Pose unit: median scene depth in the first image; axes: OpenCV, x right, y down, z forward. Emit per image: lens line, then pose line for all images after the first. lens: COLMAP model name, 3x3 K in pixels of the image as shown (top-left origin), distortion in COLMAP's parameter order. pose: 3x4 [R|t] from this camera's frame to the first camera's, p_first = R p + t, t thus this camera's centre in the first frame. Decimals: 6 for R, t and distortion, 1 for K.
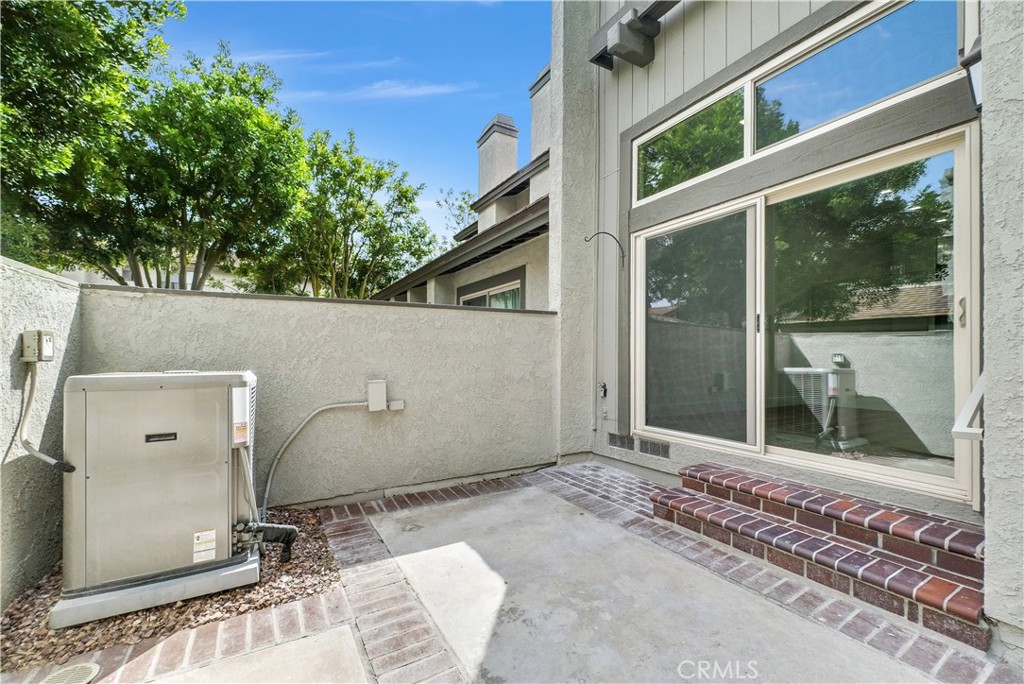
lens RADIAL K [[425.7, 0, 510.4], [0, 425.7, 356.4], [0, 0, 1]] dist [-0.001041, -0.000016]
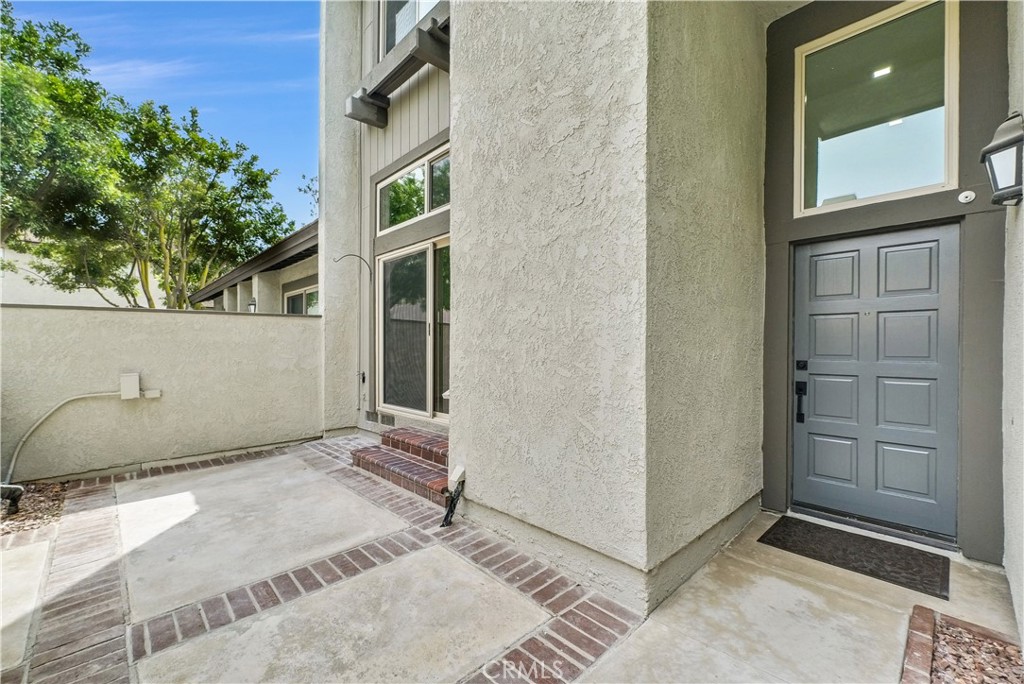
lens RADIAL K [[423.8, 0, 509.5], [0, 423.8, 352.2], [0, 0, 1]] dist [0.000667, 0.000138]
pose [[0.969838, -0.009314, 0.243571, 0.402362], [0.005281, 0.999838, 0.017205, -0.019030], [-0.243691, -0.015400, 0.969731, -0.396565]]
